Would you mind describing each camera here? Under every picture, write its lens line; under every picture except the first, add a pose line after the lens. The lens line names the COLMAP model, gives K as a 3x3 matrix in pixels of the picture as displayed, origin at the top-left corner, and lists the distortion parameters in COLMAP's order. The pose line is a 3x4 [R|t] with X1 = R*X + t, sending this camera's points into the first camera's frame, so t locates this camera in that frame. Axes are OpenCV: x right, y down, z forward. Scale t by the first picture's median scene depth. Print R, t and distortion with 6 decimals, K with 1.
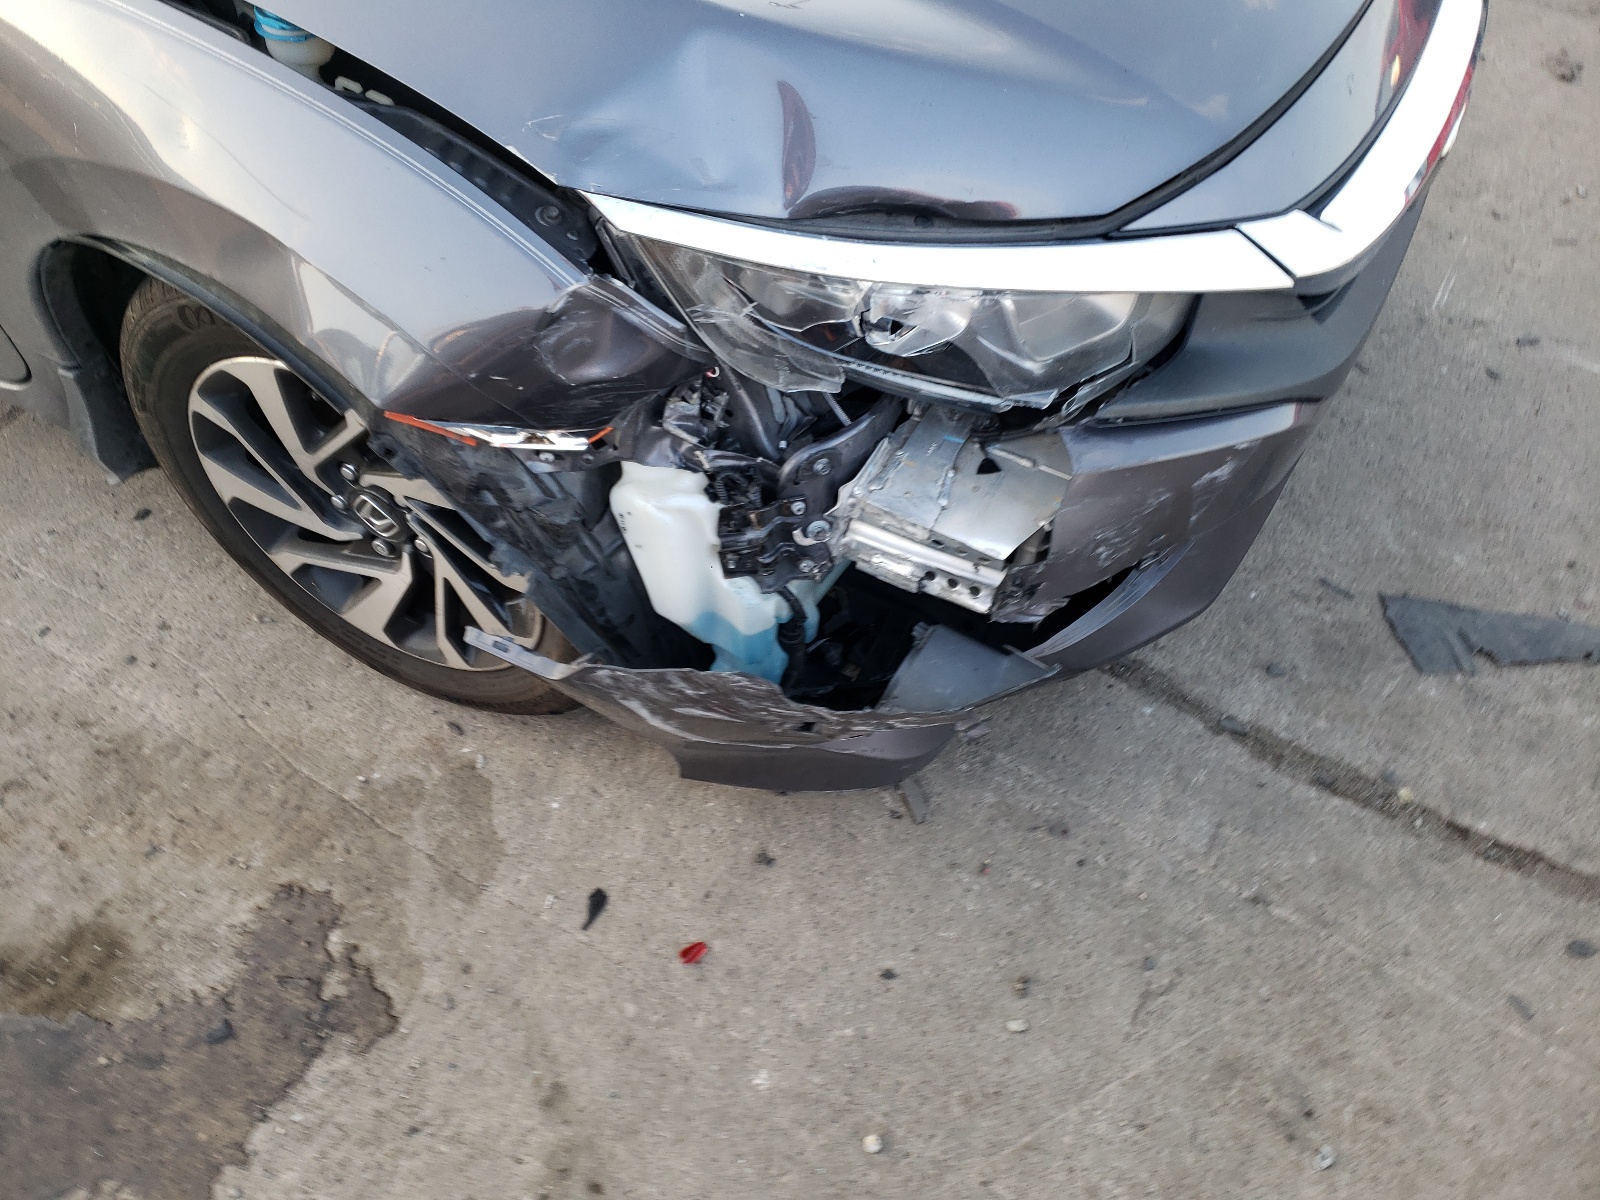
lens RADIAL K [[1281.5, 0, 812.3], [0, 1281.5, 604.2], [0, 0, 1]] dist [0.063516, -0.049249]
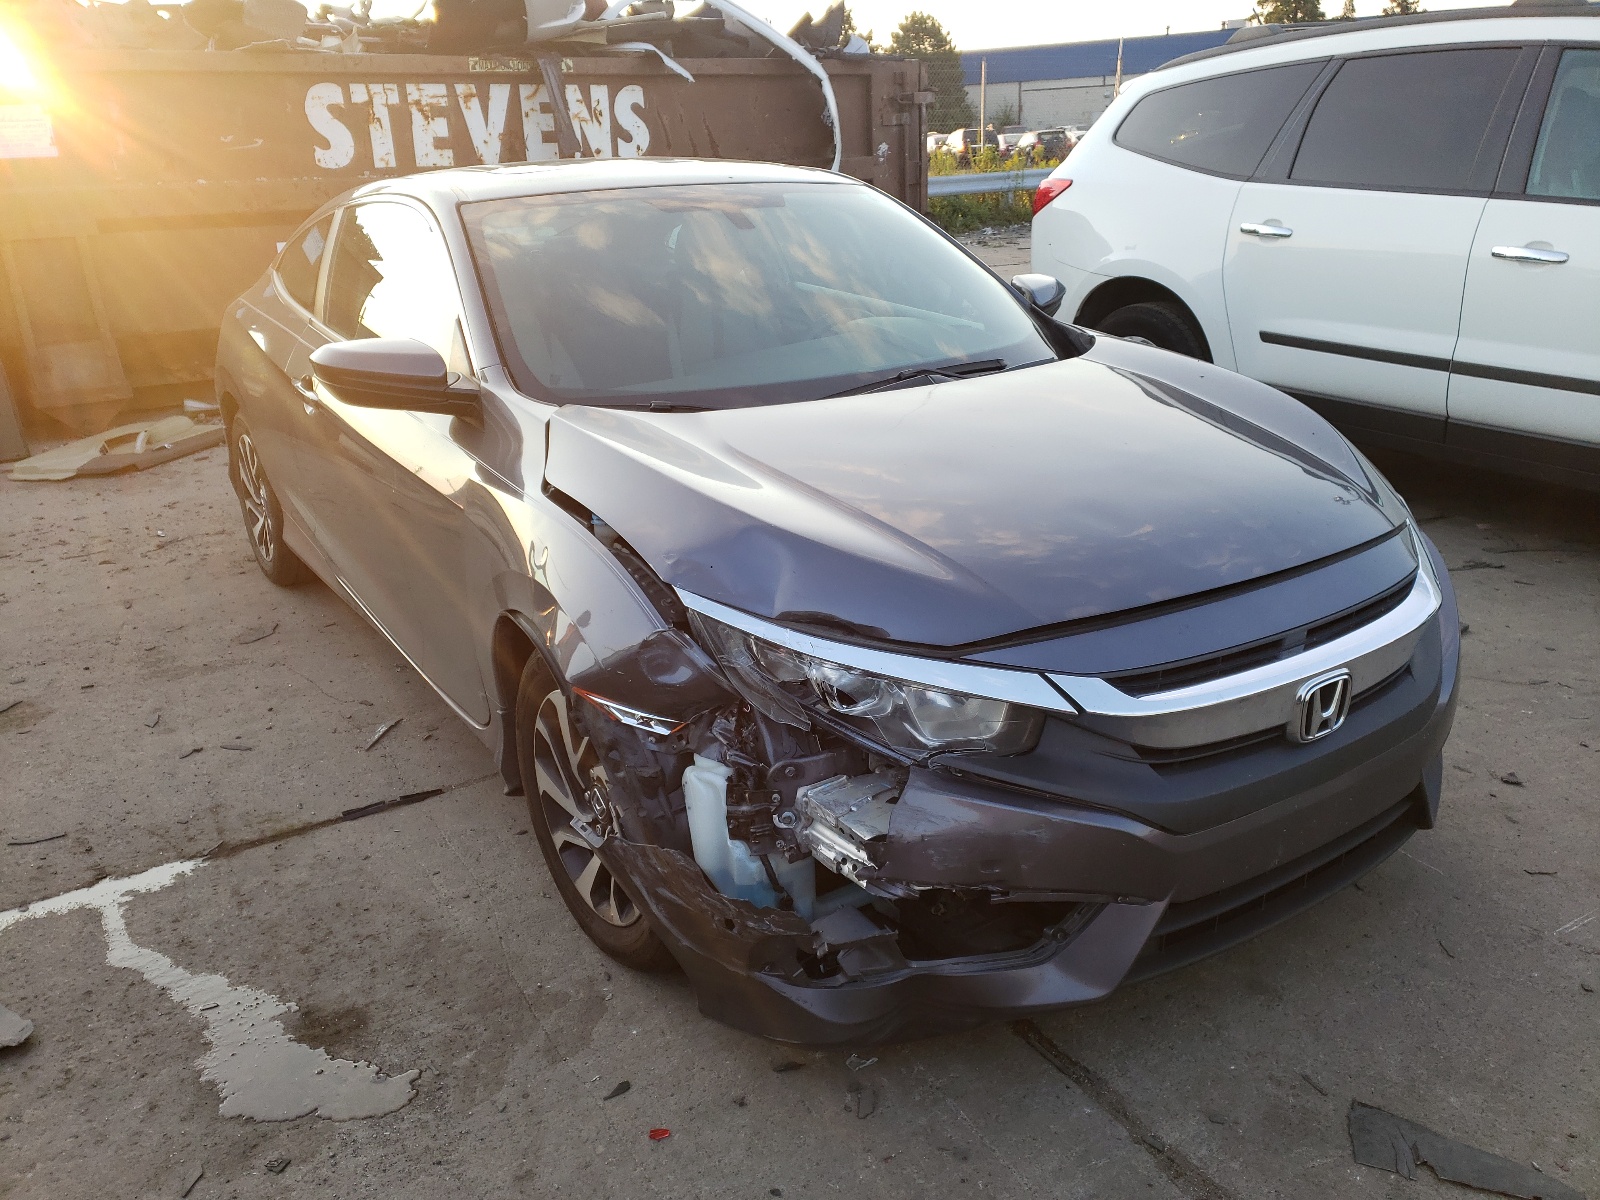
lens RADIAL K [[1281.5, 0, 812.3], [0, 1281.5, 604.2], [0, 0, 1]] dist [0.063516, -0.049249]
pose [[0.882779, 0.099084, -0.459220, 0.727750], [-0.323493, 0.837044, -0.441260, 0.408216], [0.340666, 0.538089, 0.770978, -0.365380]]
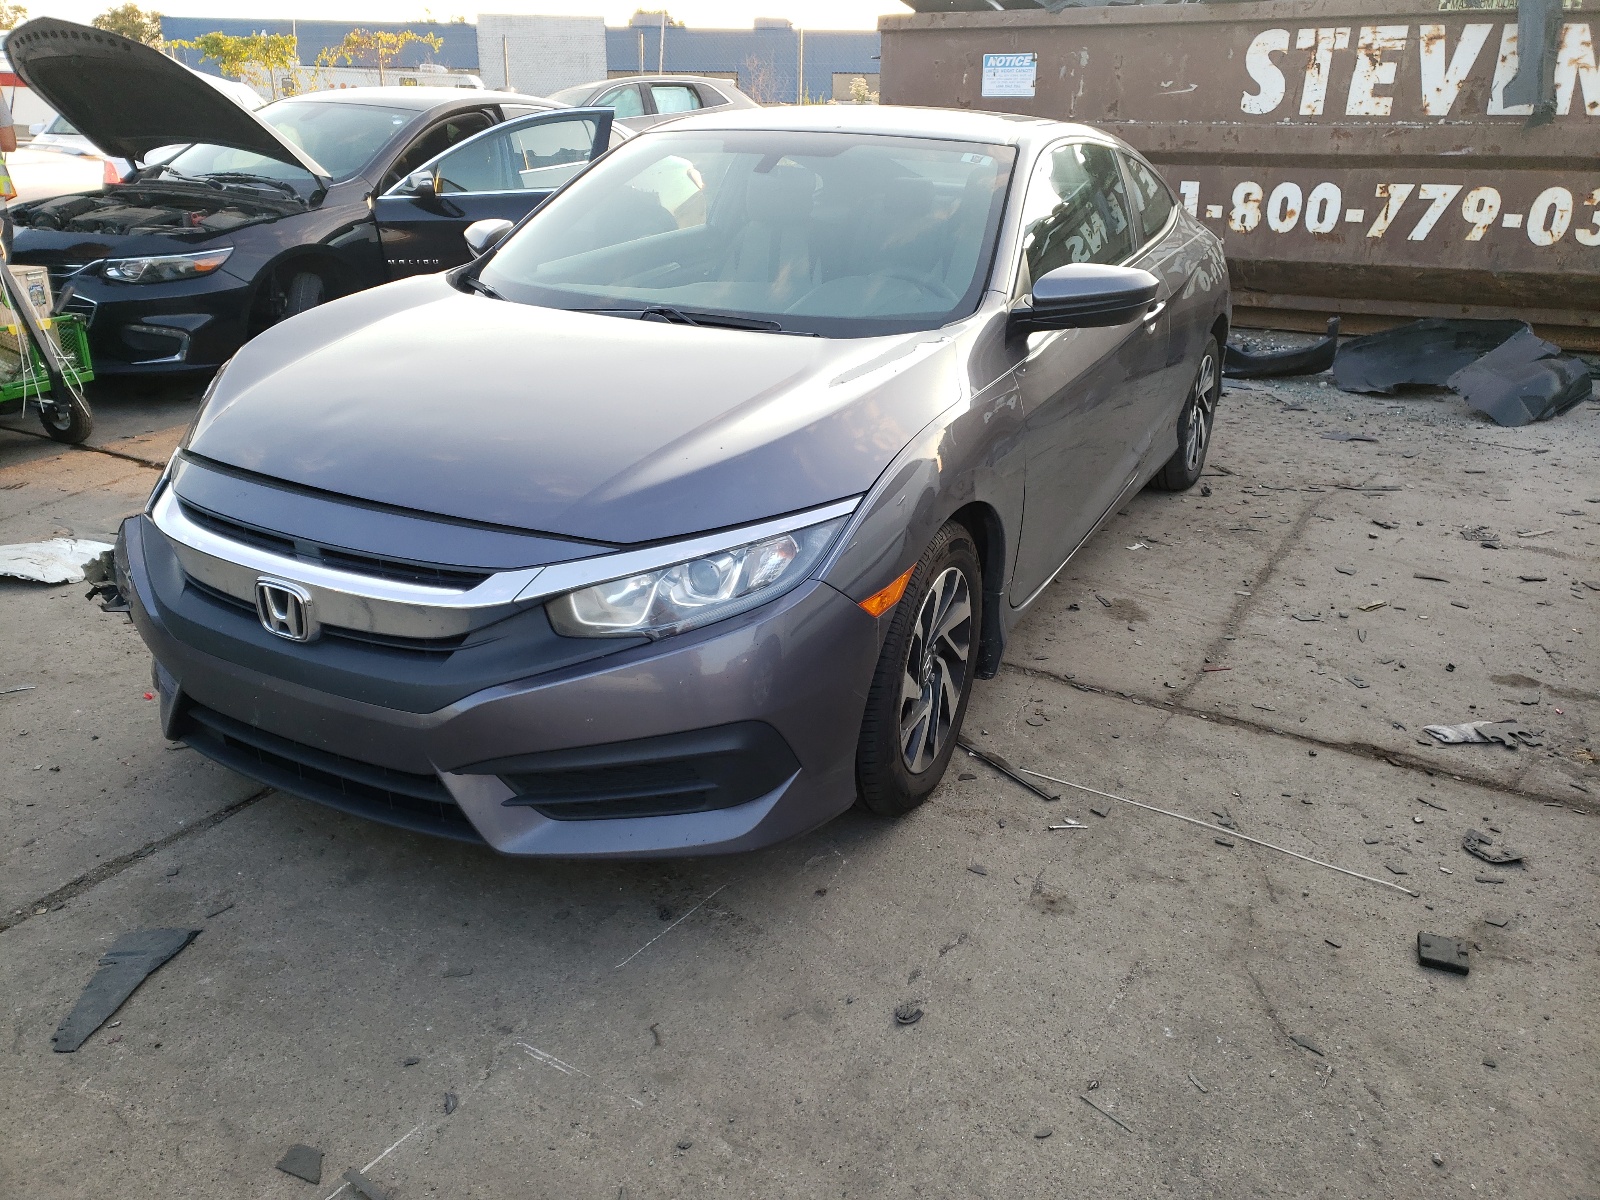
lens RADIAL K [[1281.5, 0, 812.3], [0, 1281.5, 604.2], [0, 0, 1]] dist [0.063516, -0.049249]
pose [[-0.025613, 0.328805, -0.944050, 2.272820], [-0.780357, 0.583663, 0.224457, -1.429927], [0.624810, 0.742445, 0.241636, 1.203493]]
